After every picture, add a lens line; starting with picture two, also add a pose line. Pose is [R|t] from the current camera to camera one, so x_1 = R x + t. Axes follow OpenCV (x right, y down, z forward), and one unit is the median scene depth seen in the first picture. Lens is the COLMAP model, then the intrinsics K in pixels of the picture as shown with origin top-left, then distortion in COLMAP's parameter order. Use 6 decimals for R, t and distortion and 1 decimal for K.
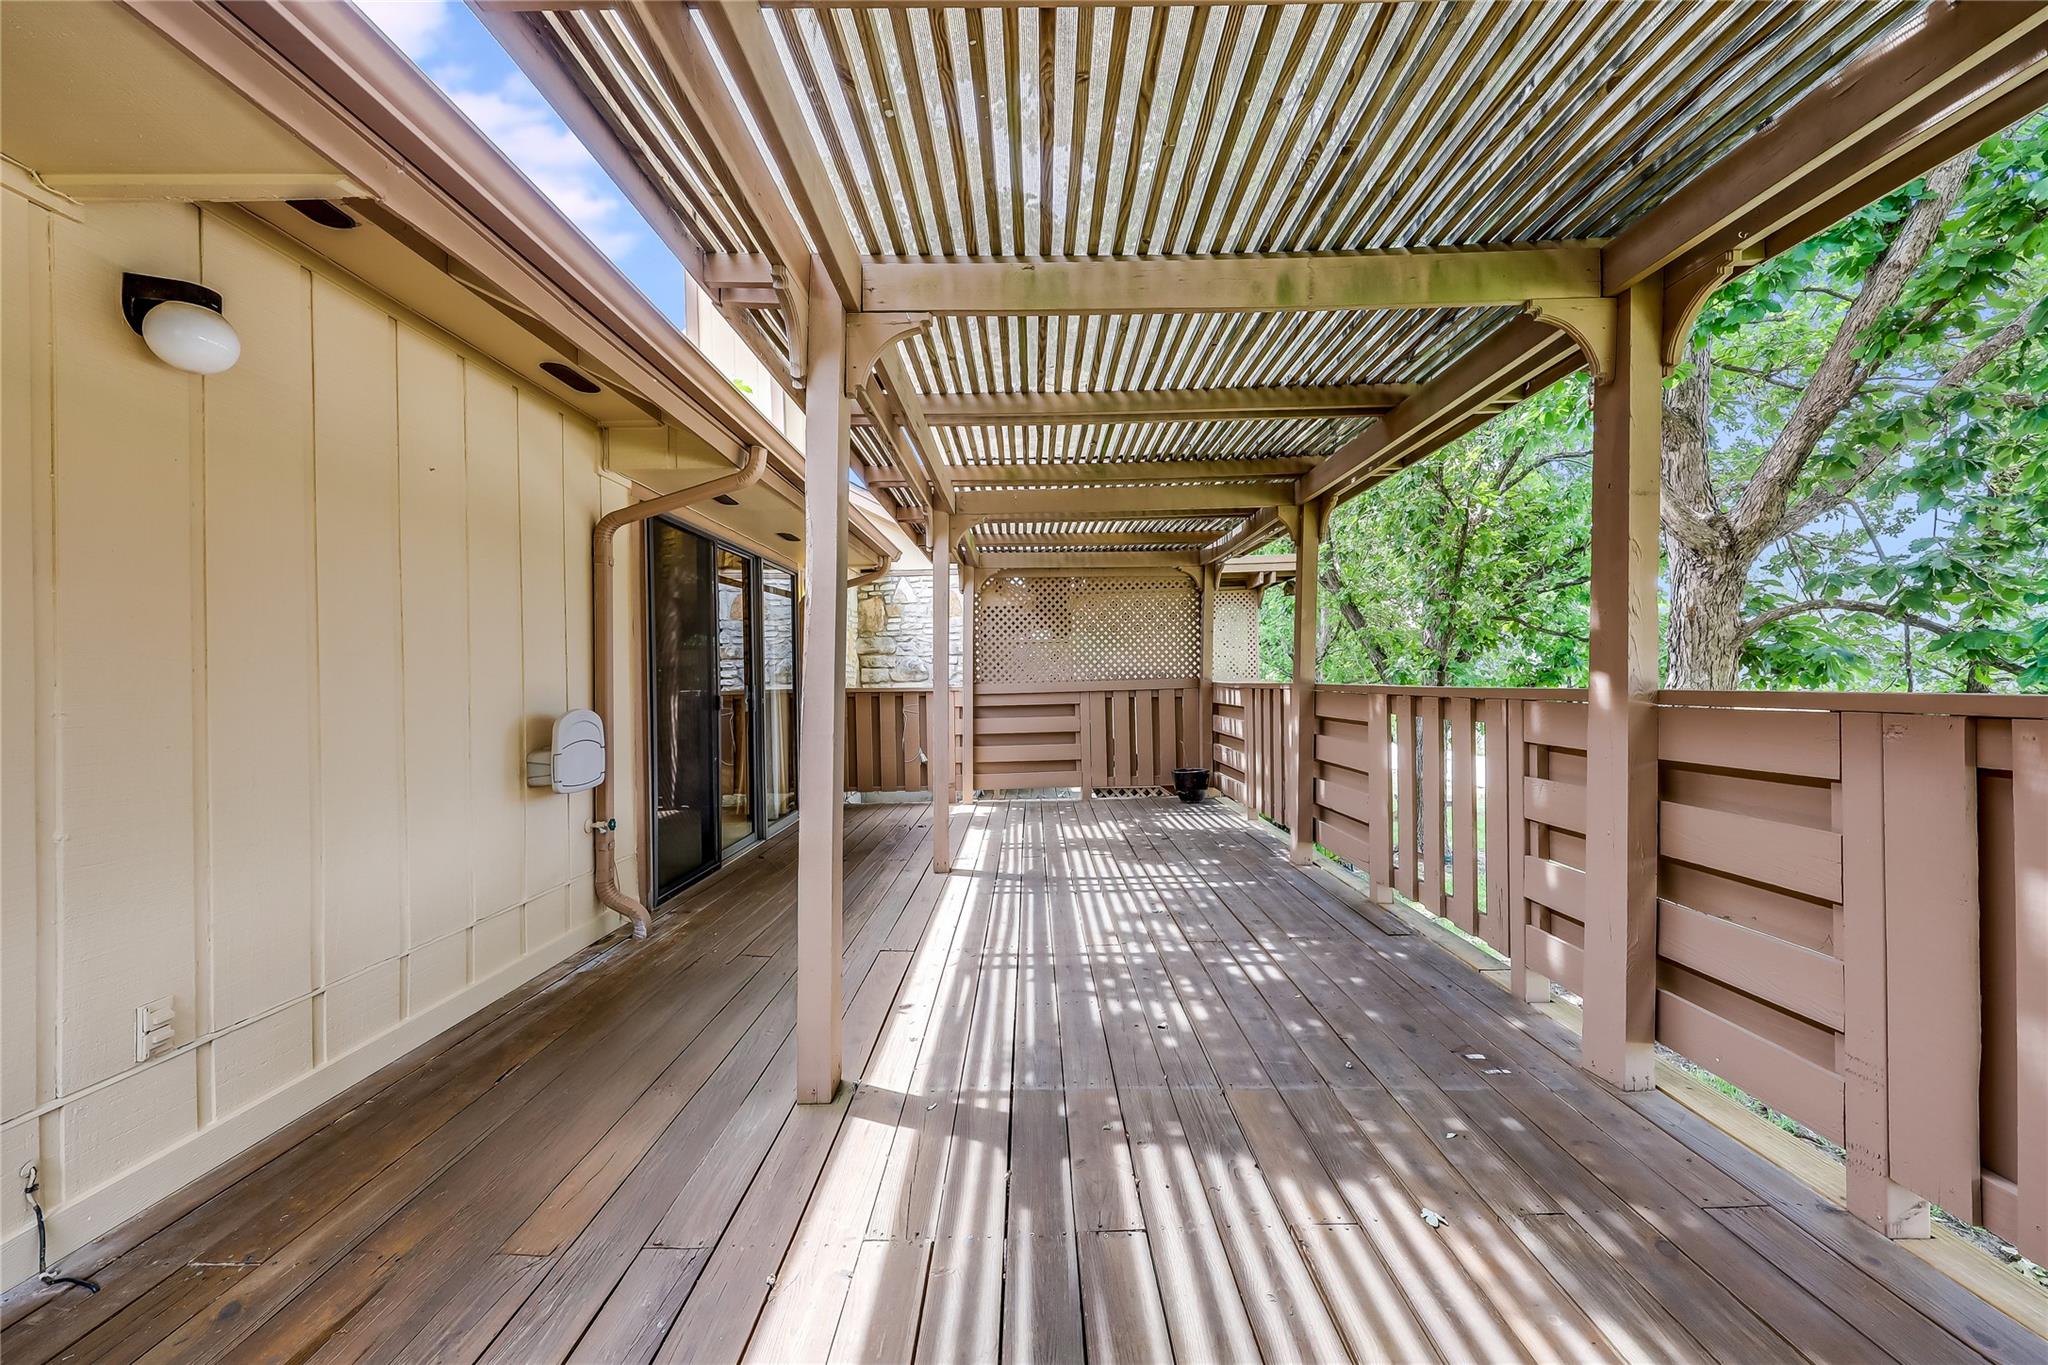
lens RADIAL K [[831.4, 0, 1020.7], [0, 831.4, 675.4], [0, 0, 1]] dist [-0.006128, -0.000157]
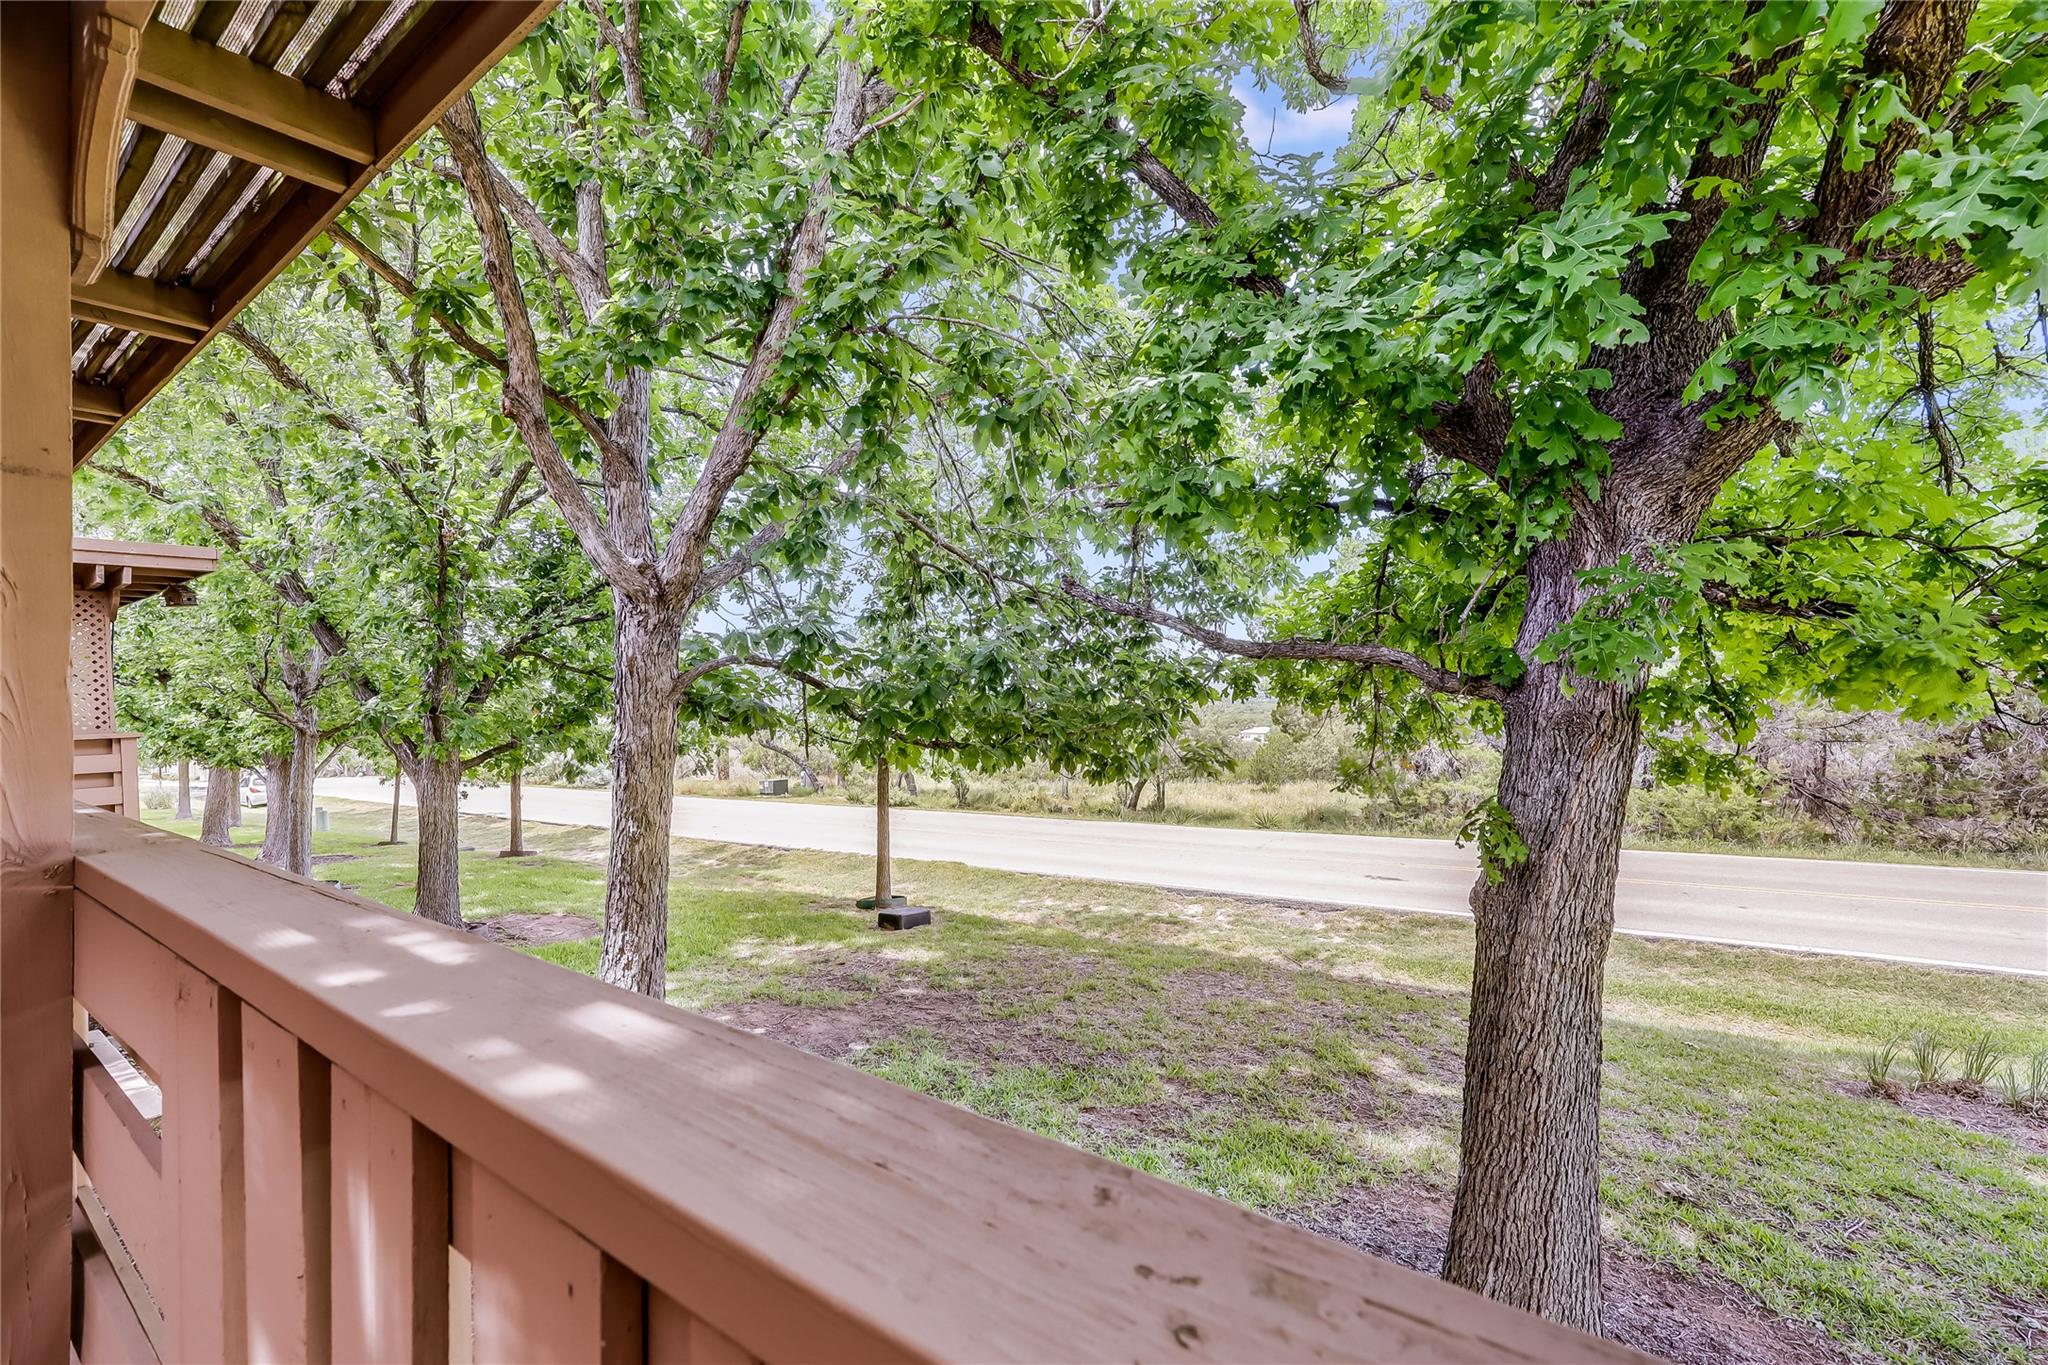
lens RADIAL K [[831.4, 0, 1033.6], [0, 831.4, 690.4], [0, 0, 1]] dist [-0.006128, -0.000157]
pose [[0.566736, 0.004348, 0.823888, 0.305818], [0.003919, 0.999961, -0.007973, -0.036473], [-0.823890, 0.007747, 0.566696, 0.091644]]
